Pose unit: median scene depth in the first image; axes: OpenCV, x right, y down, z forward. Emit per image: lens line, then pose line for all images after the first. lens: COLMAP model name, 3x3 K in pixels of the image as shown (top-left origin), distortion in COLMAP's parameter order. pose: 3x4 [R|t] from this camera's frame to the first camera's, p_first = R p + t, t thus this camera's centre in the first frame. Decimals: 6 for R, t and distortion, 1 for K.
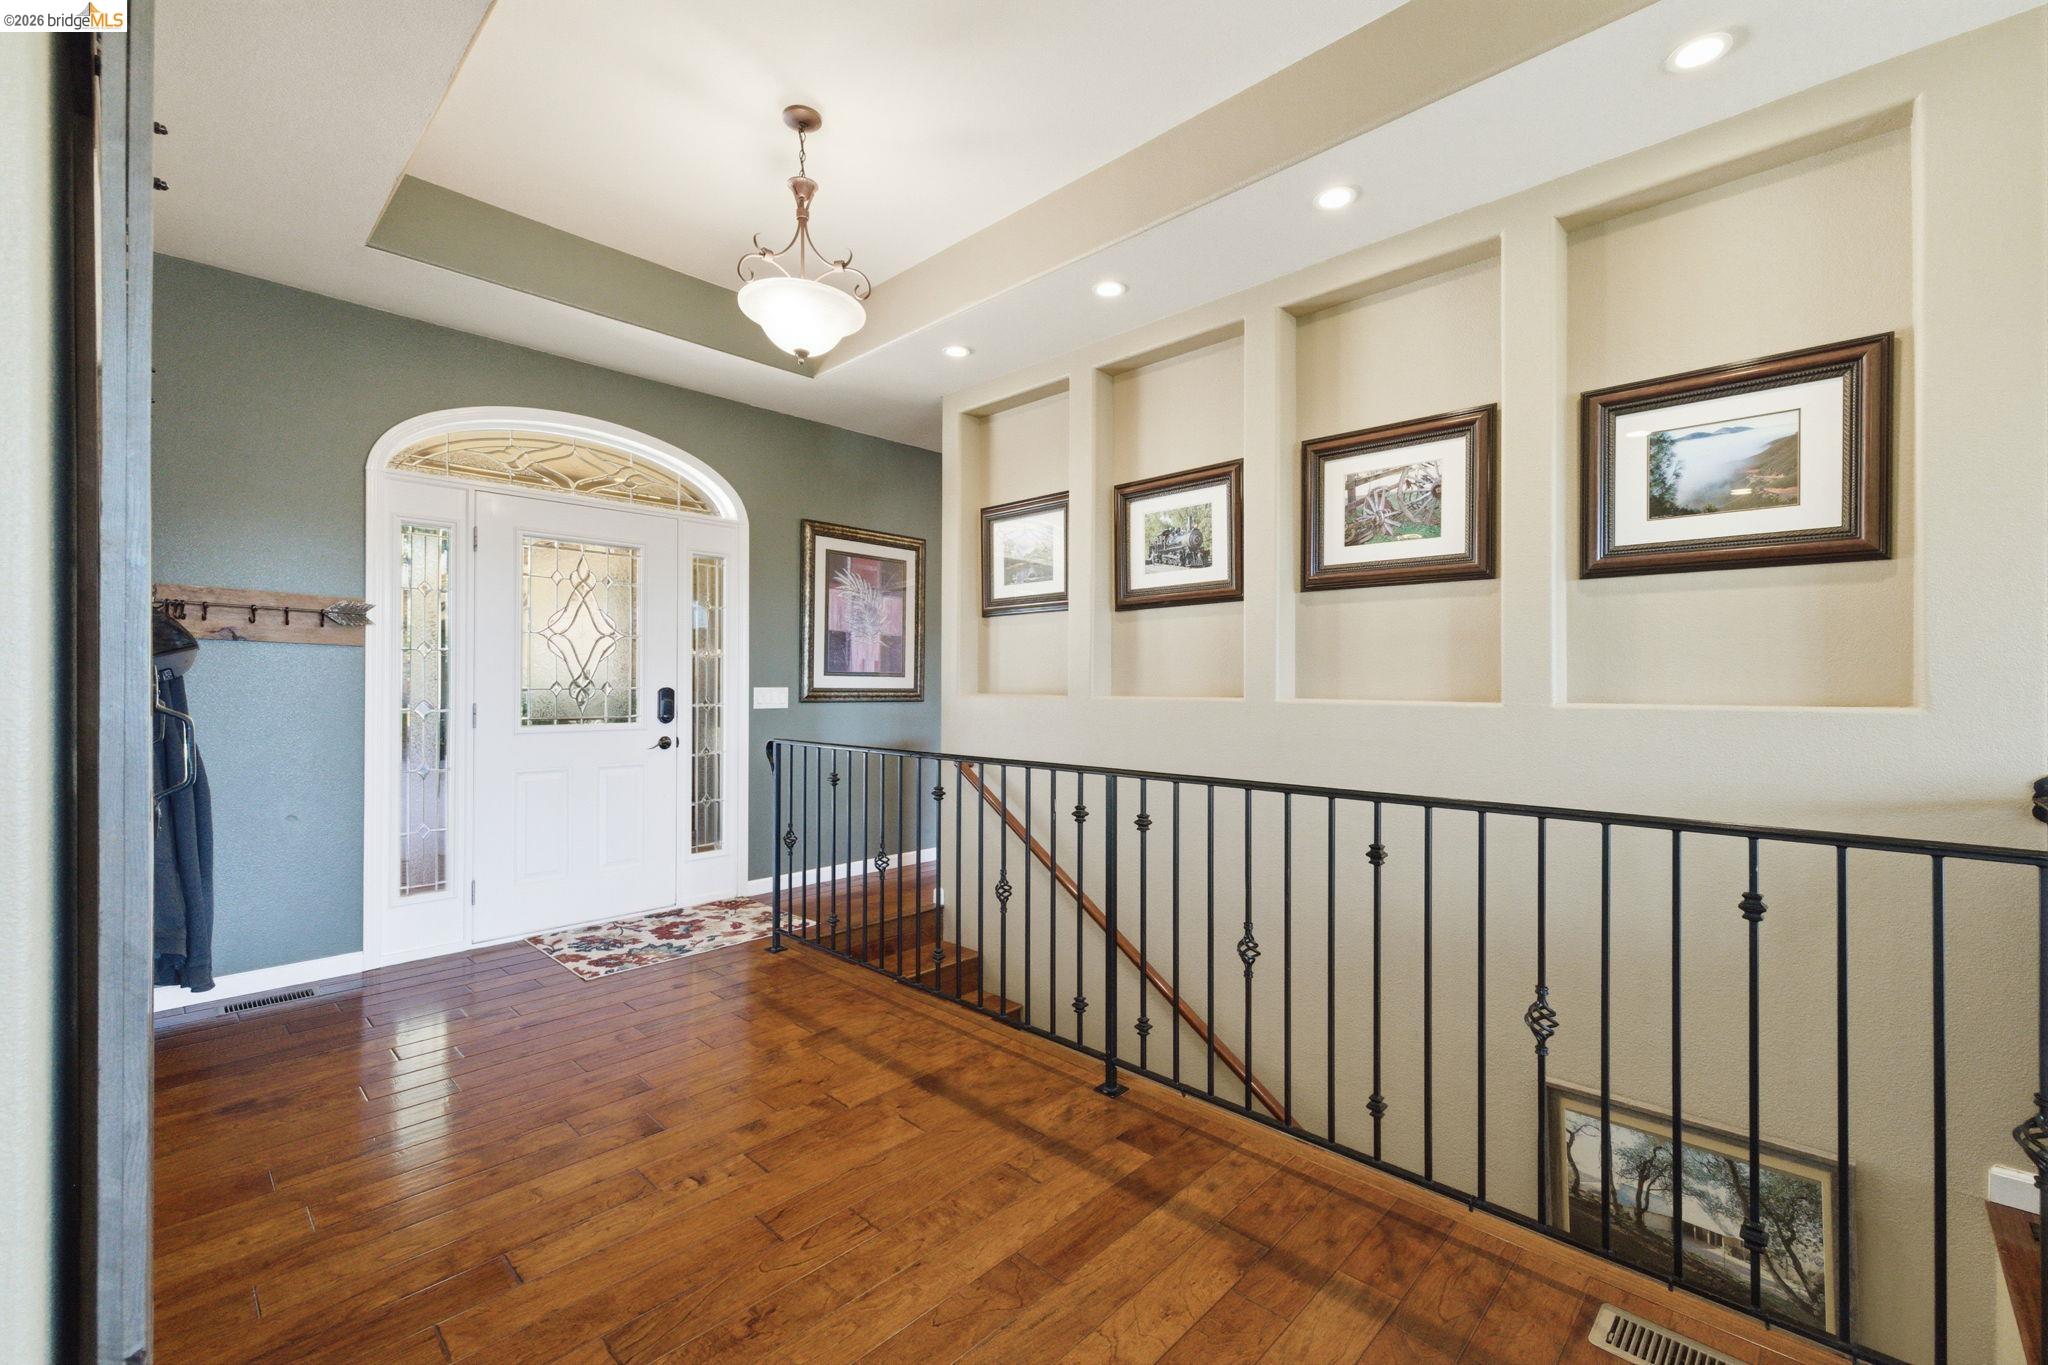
lens RADIAL K [[854.8, 0, 1028.4], [0, 854.8, 677.1], [0, 0, 1]] dist [0.008313, -0.000543]
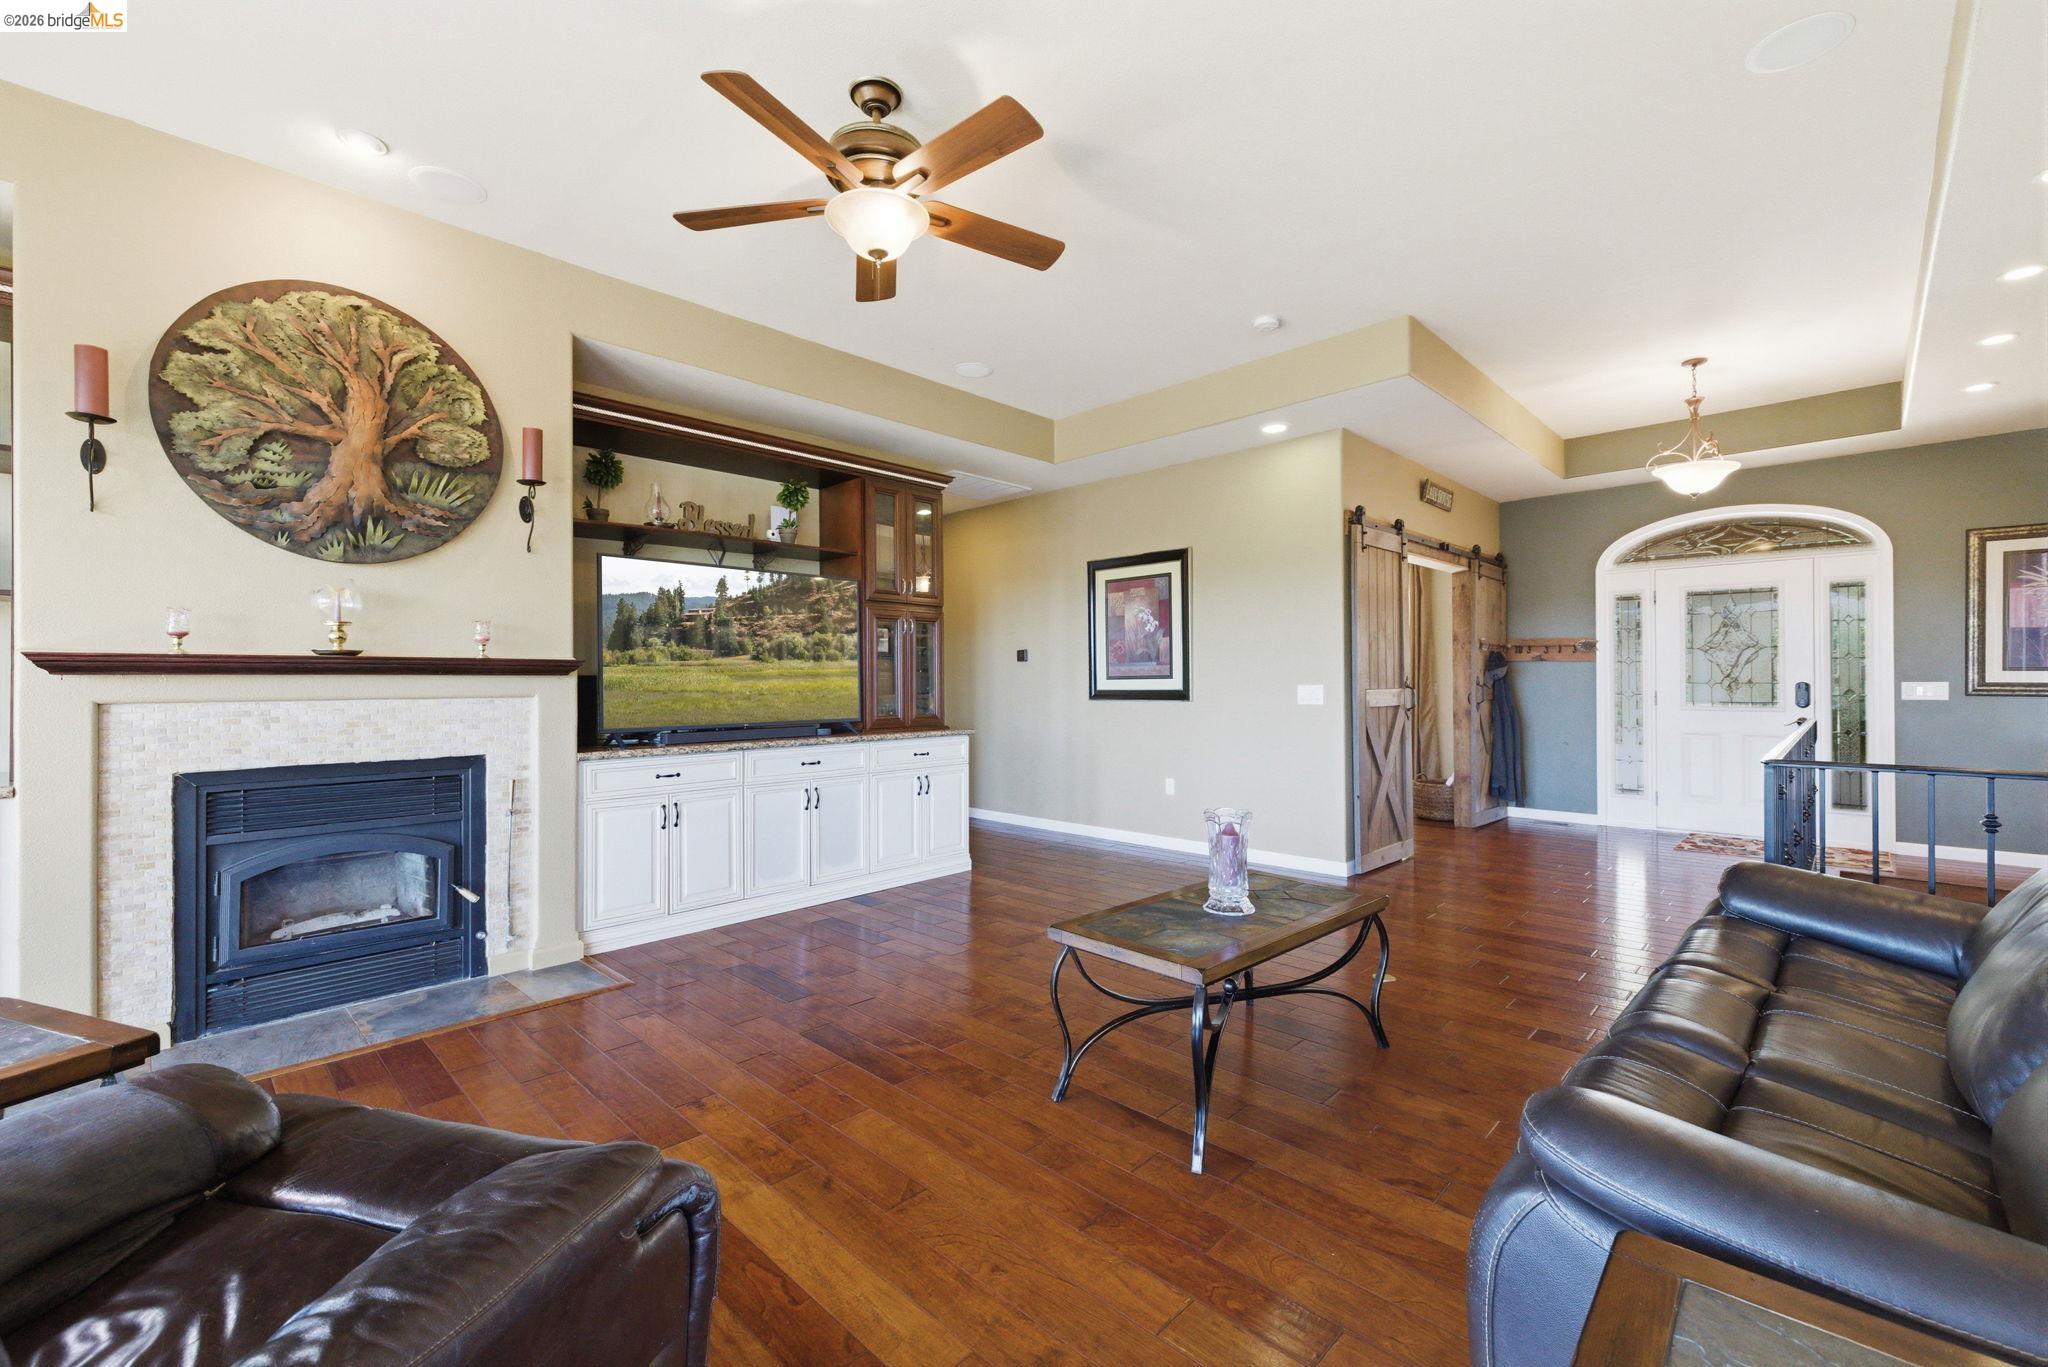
lens RADIAL K [[851.4, 0, 1027.7], [0, 851.4, 678.8], [0, 0, 1]] dist [0.001988, -0.000118]
pose [[0.004954, -0.005506, -0.999973, 0.877059], [0.012758, 0.999904, -0.005442, -0.001406], [0.999906, -0.012730, 0.005024, -0.234625]]
